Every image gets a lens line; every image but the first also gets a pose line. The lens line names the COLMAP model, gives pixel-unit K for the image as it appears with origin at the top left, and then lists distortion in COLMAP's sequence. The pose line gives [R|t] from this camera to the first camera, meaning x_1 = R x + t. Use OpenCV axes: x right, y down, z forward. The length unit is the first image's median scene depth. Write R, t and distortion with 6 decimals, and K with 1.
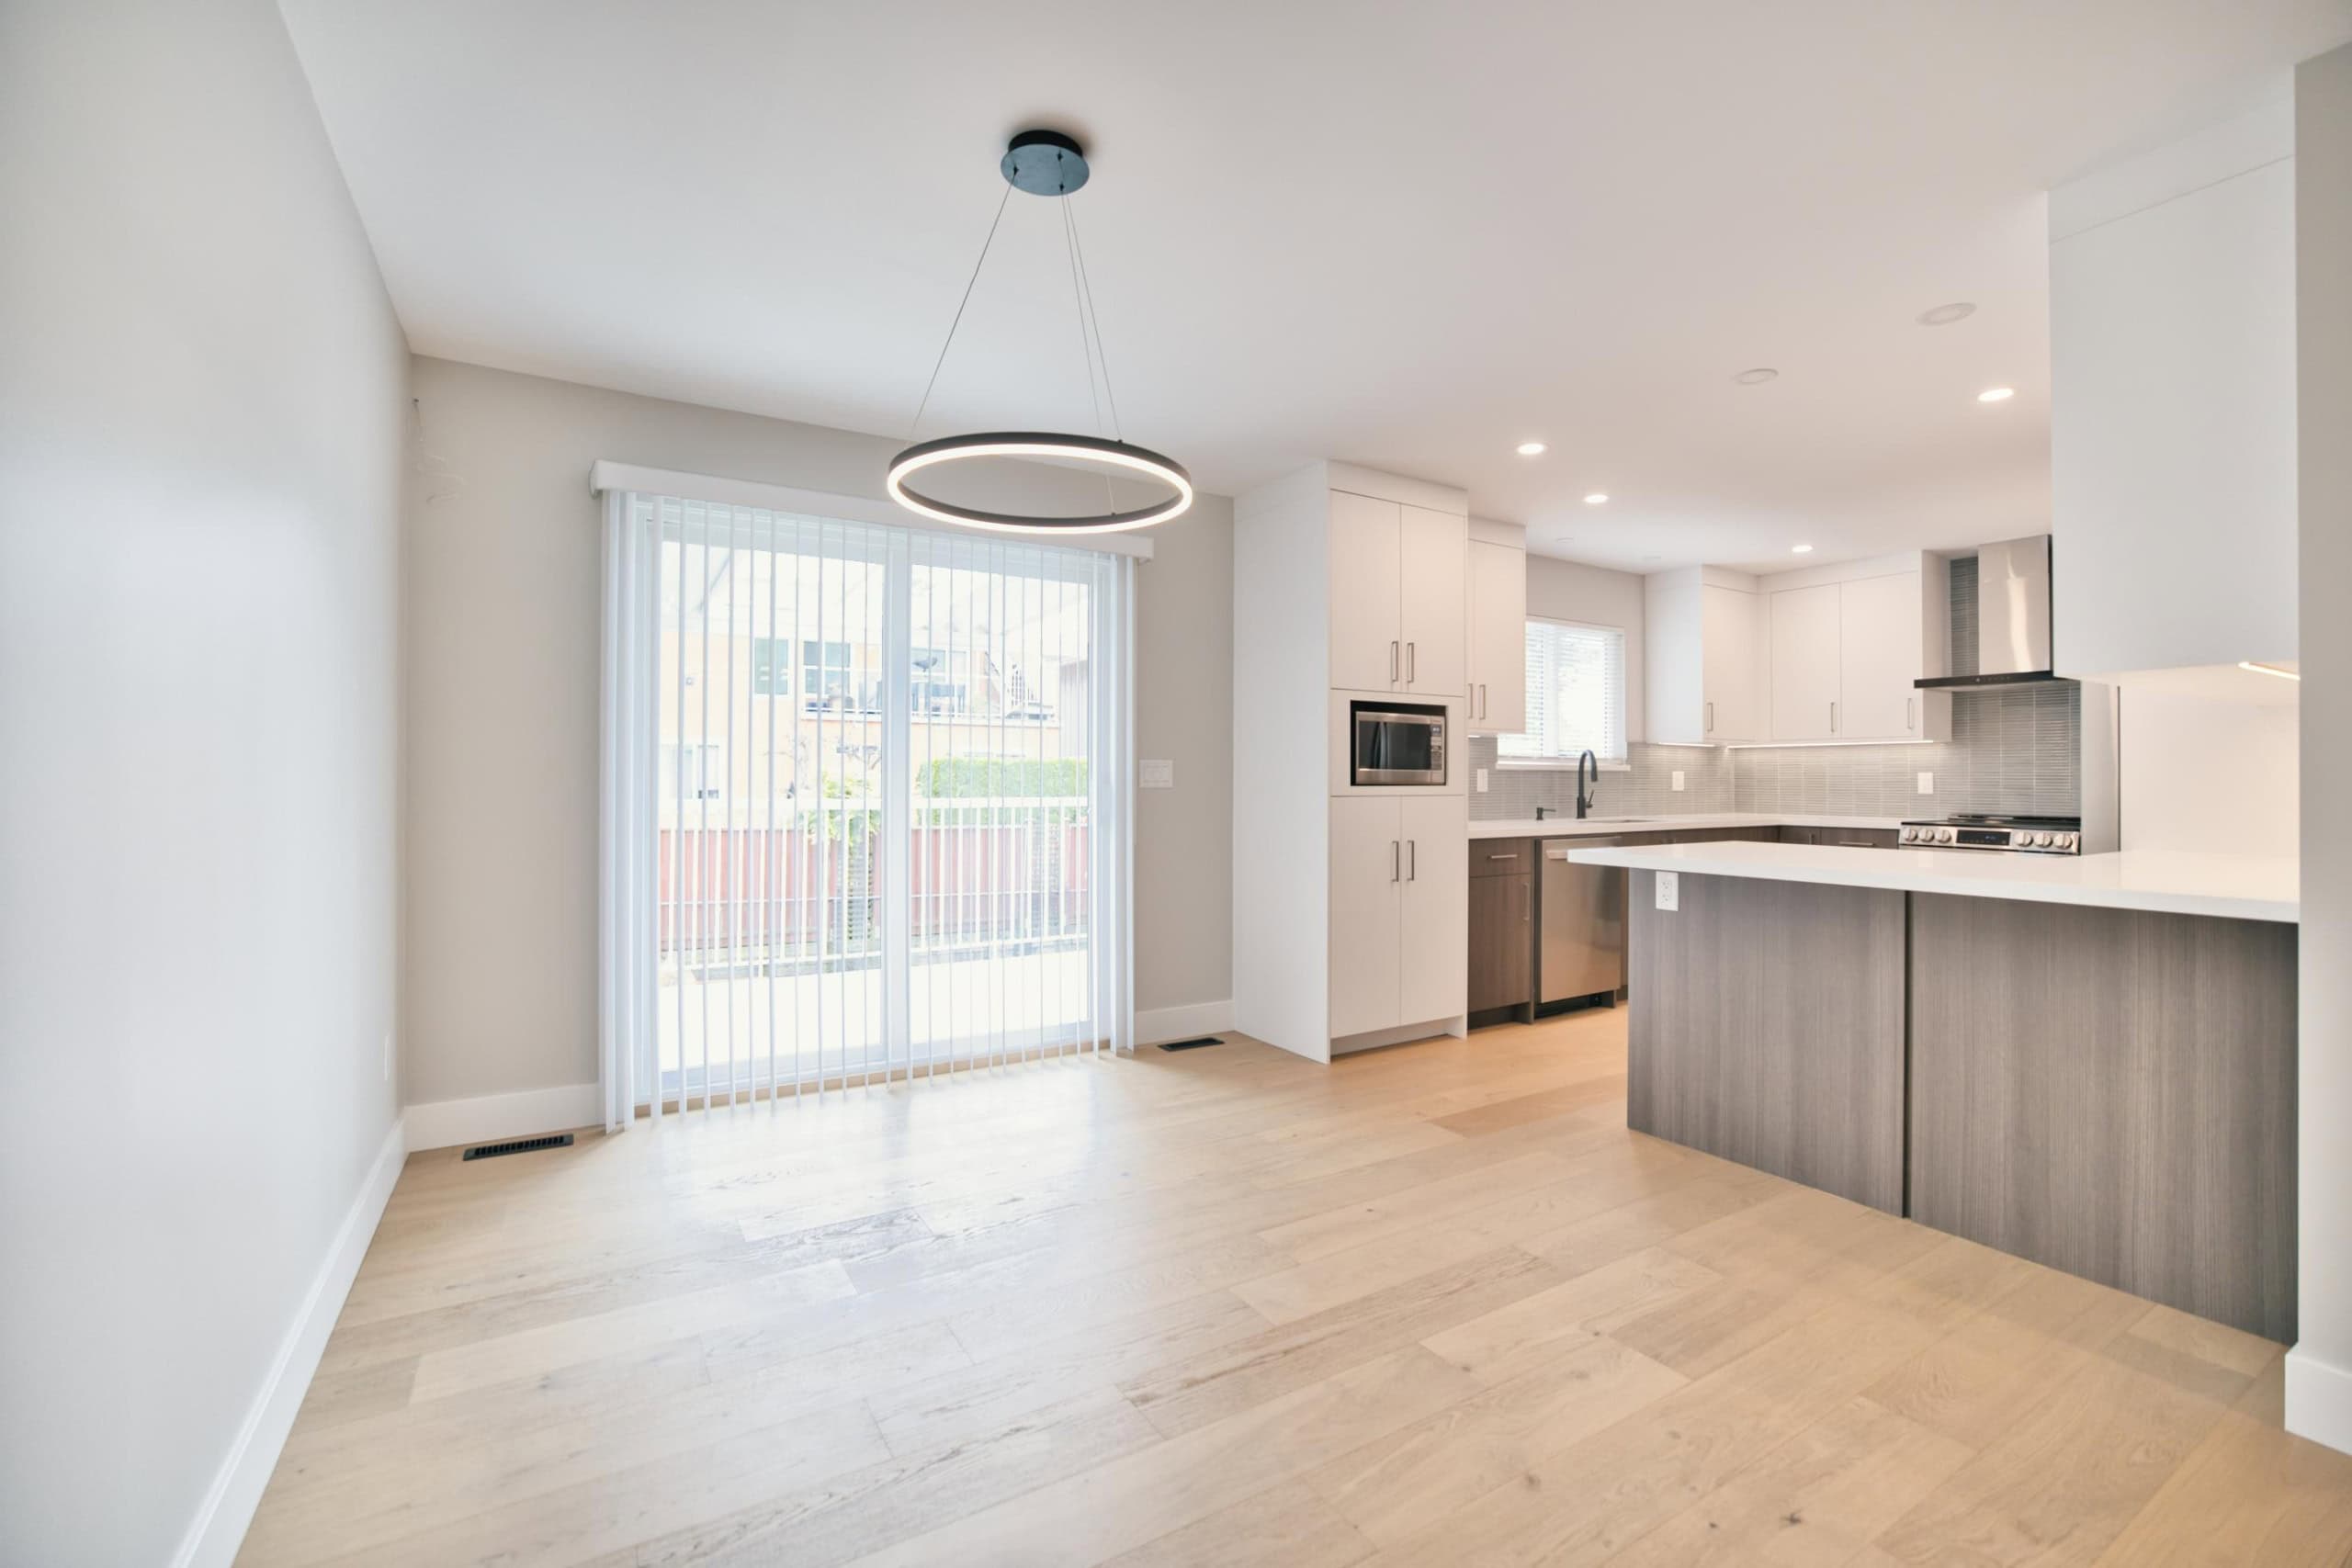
lens RADIAL K [[1006.3, 0, 1182.5], [0, 1006.3, 772.2], [0, 0, 1]] dist [-0.049484, 0.016906]
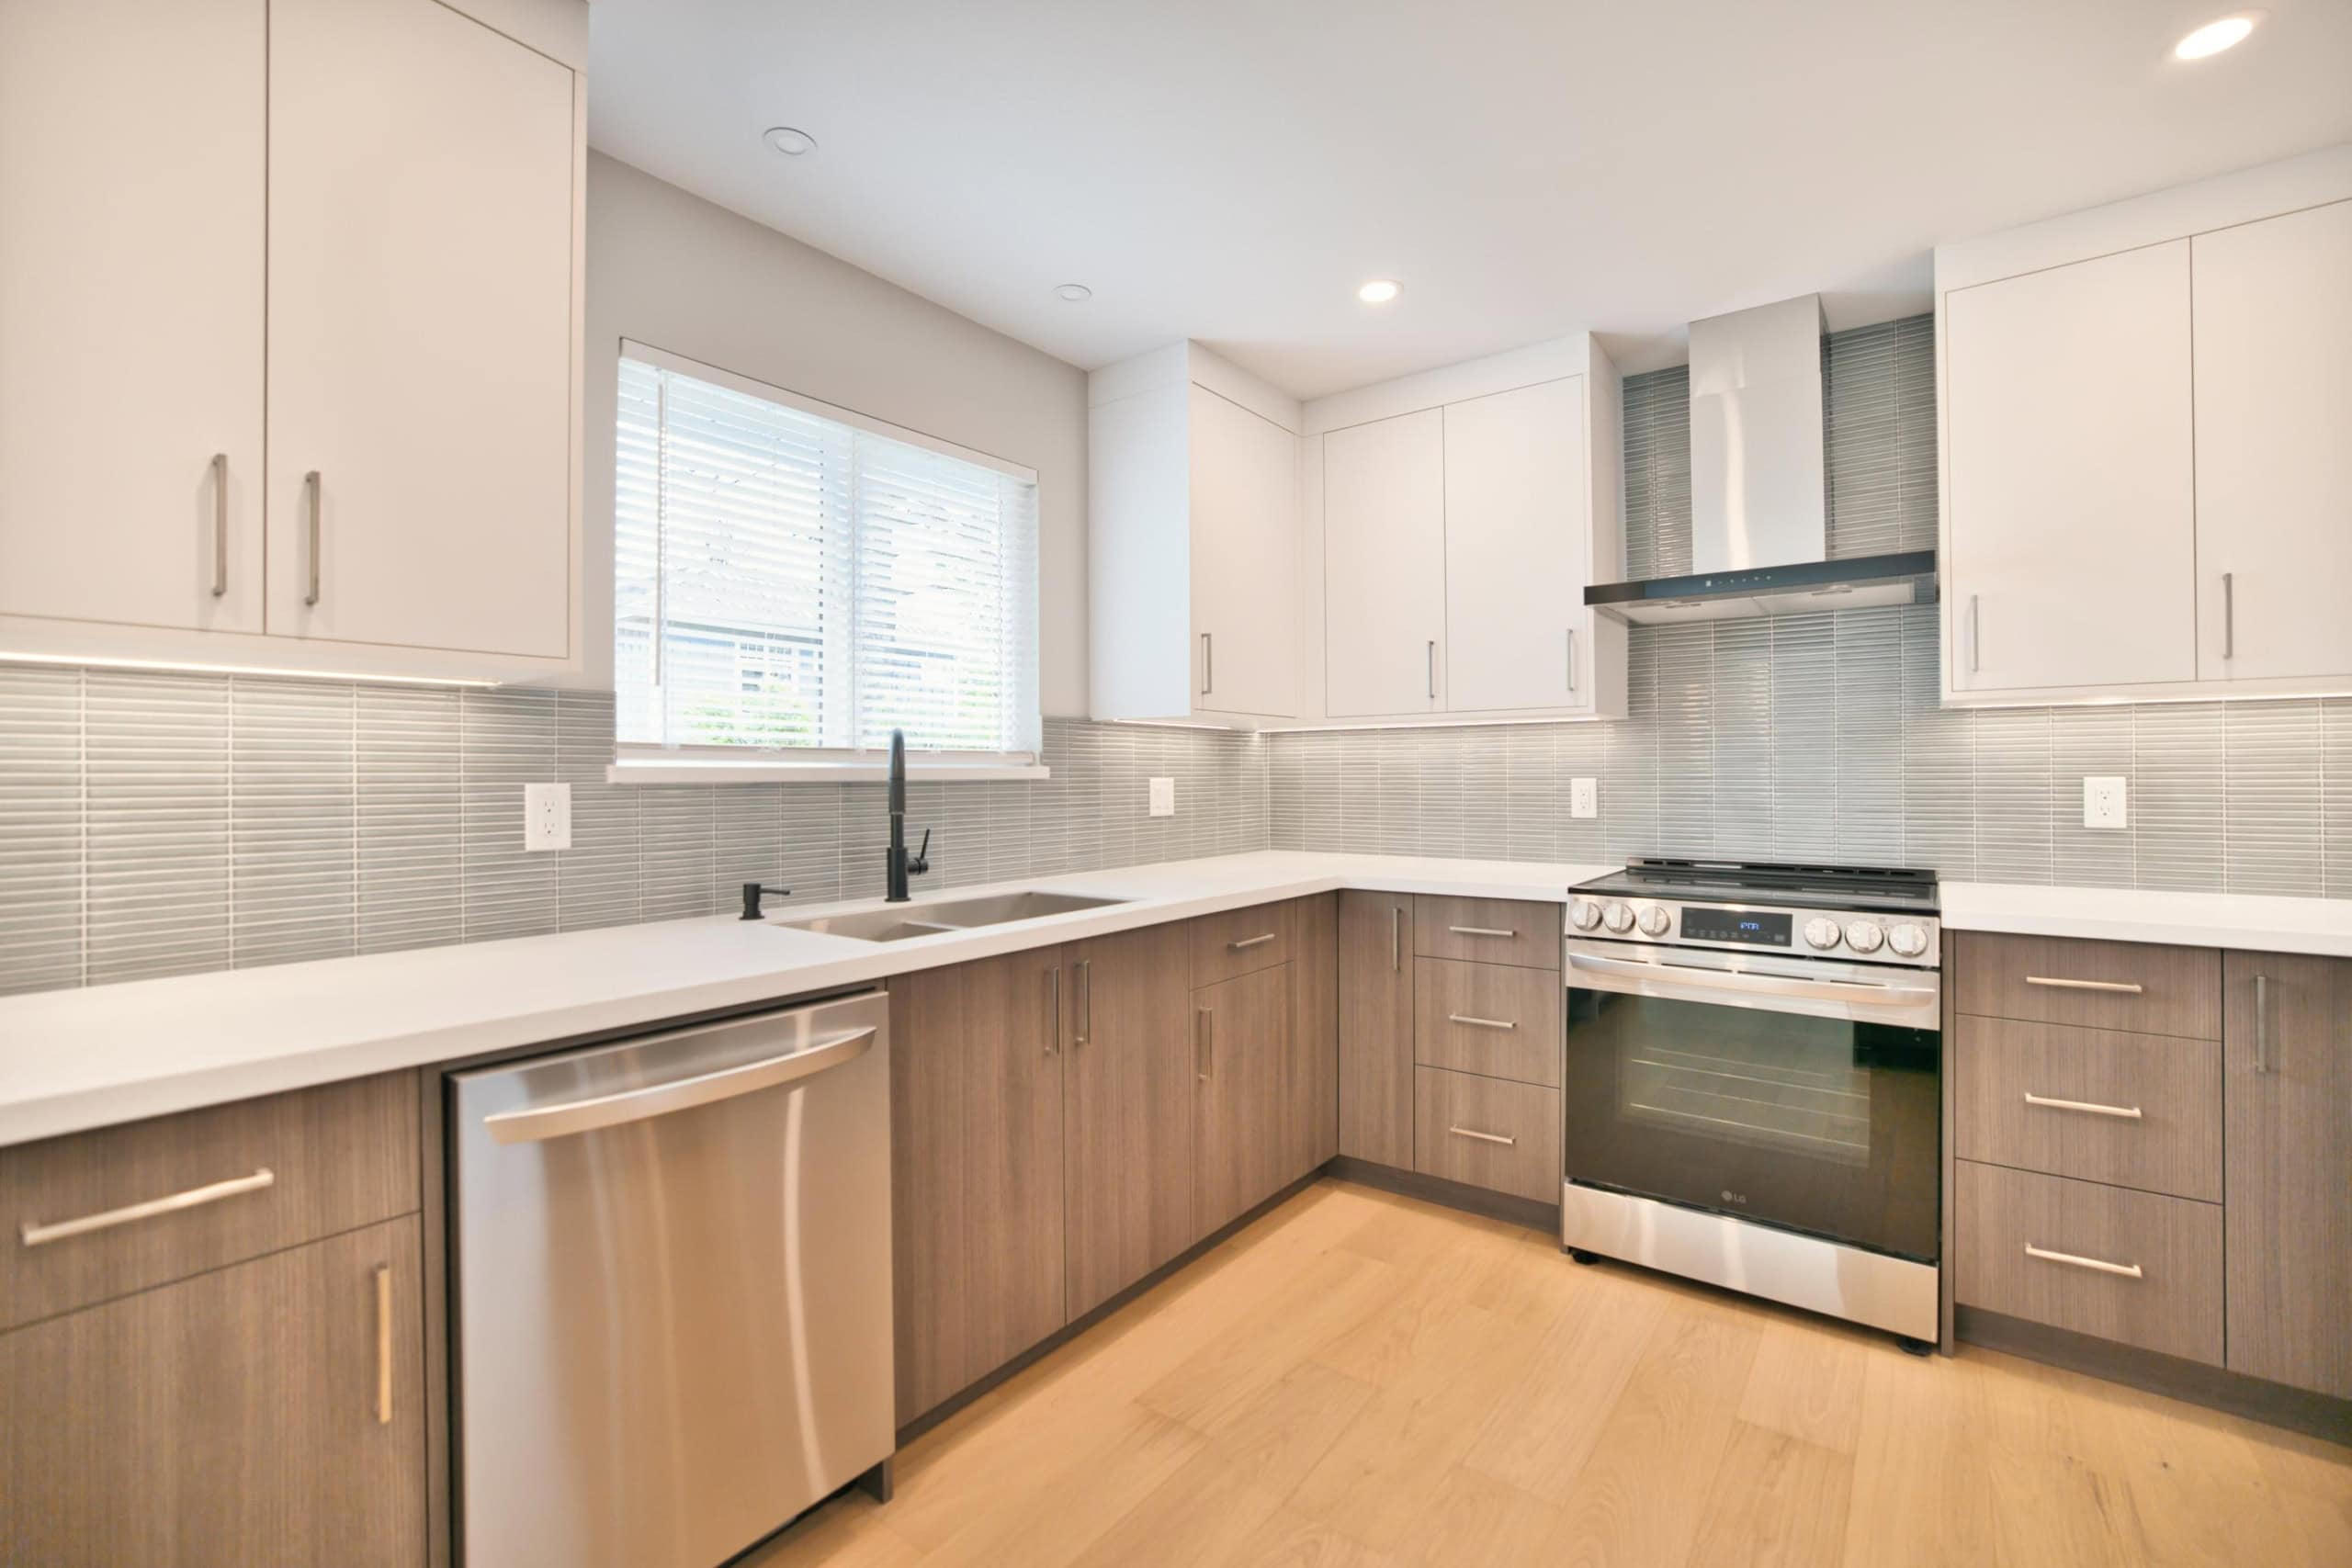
lens RADIAL K [[1006.3, 0, 1182.5], [0, 1006.3, 772.2], [0, 0, 1]] dist [-0.049484, 0.016906]
pose [[0.932163, -0.008027, 0.361950, 0.369748], [0.006744, 0.999966, 0.004807, -0.006904], [-0.361976, -0.002040, 0.932185, 0.593939]]
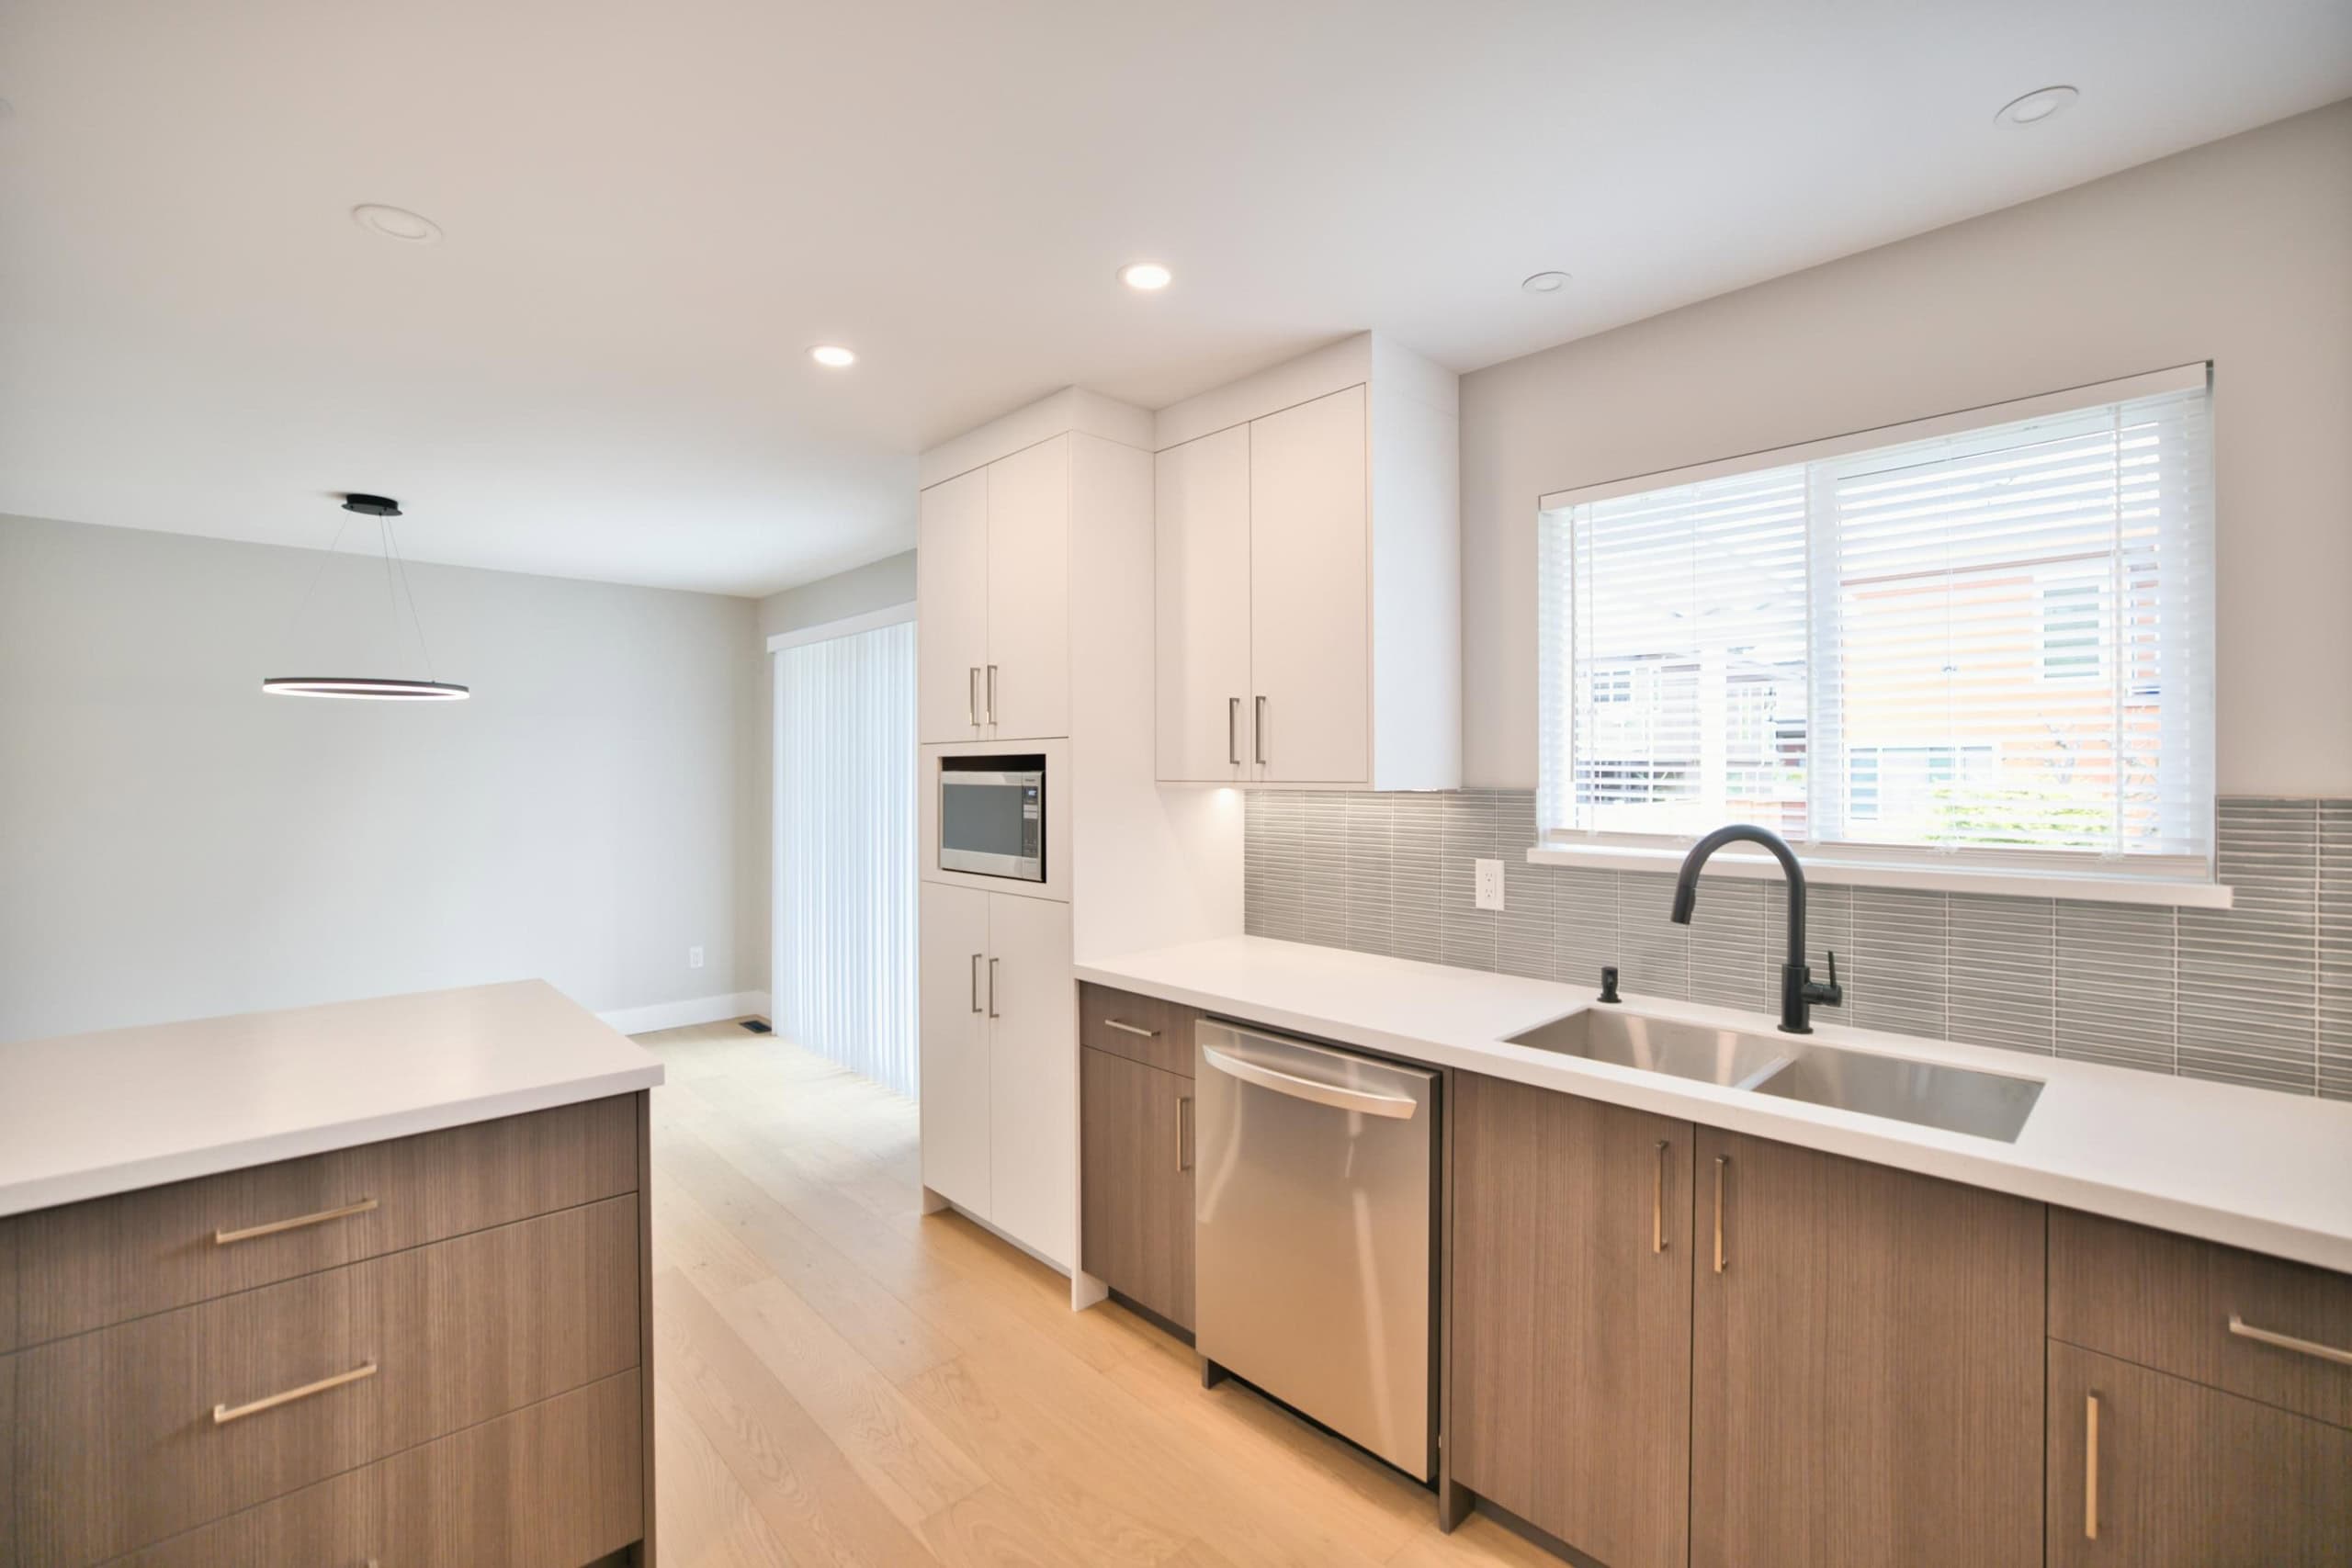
lens RADIAL K [[1006.3, 0, 1182.5], [0, 1006.3, 772.2], [0, 0, 1]] dist [-0.049484, 0.016906]
pose [[0.214371, -0.005247, -0.976738, 0.697516], [0.007362, 0.999966, -0.003756, -0.041124], [0.976725, -0.006386, 0.214402, 0.747417]]
